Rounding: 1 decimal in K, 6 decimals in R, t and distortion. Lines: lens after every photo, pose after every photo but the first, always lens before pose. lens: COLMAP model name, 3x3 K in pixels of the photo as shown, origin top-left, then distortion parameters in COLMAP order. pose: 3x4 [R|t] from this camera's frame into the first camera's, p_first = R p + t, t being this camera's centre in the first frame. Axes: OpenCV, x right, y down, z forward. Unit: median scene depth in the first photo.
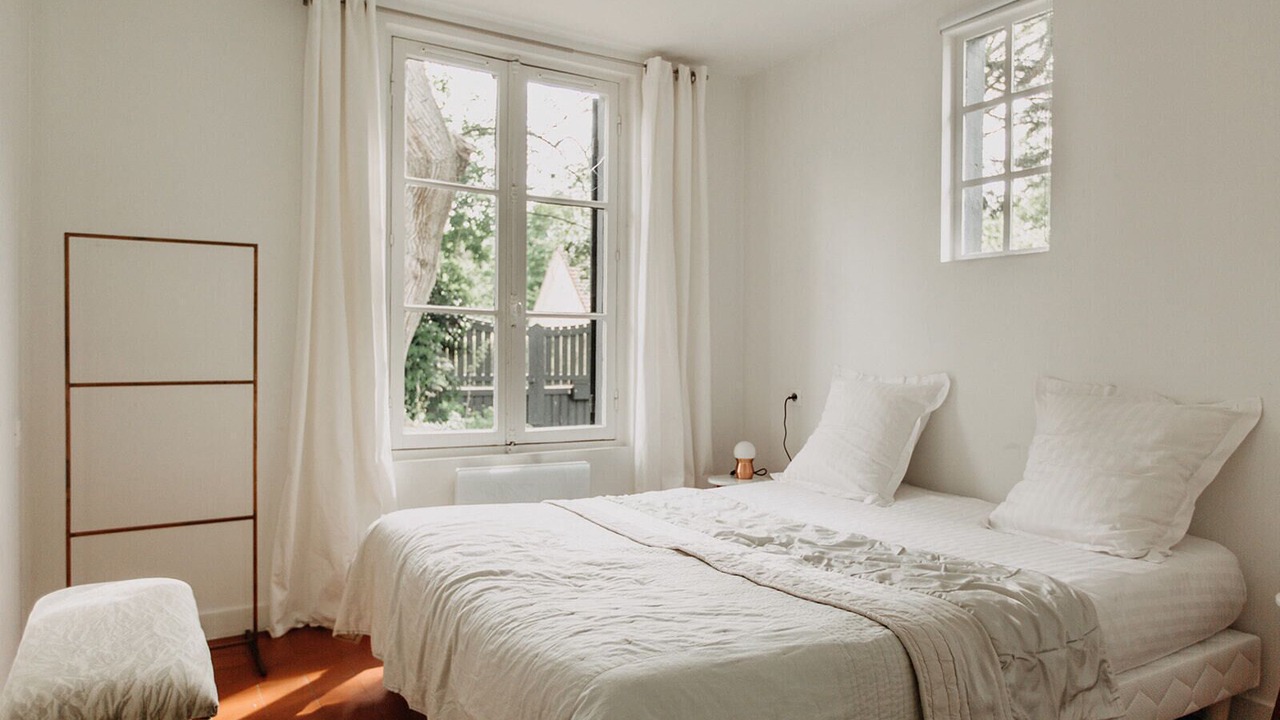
lens RADIAL K [[731.4, 0, 640.0], [0, 731.4, 360.0], [0, 0, 1]] dist [0.001293, -0.000064]
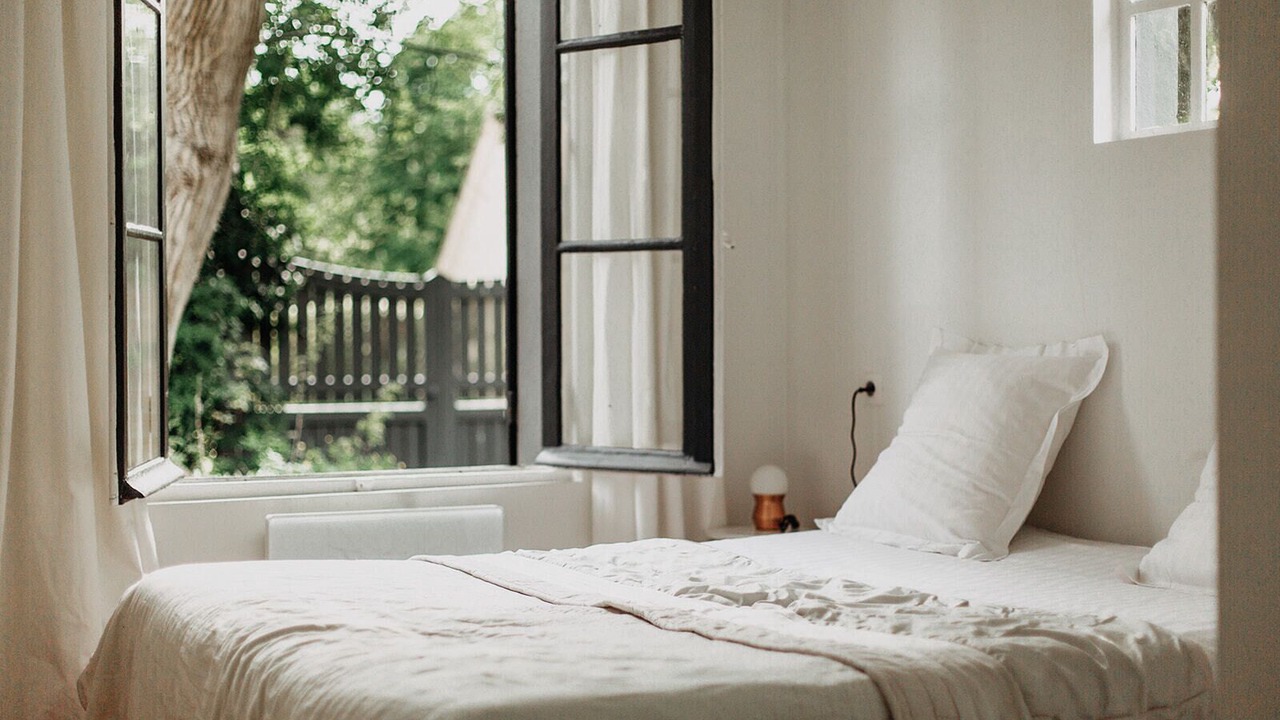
lens RADIAL K [[1627.2, 0, 640.0], [0, 1627.2, 360.0], [0, 0, 1]] dist [0.008867, -0.028825]
pose [[0.999508, -0.013370, -0.028372, 0.072712], [0.013419, 0.999909, 0.001534, 0.025268], [0.028349, -0.001914, 0.999596, -0.246556]]
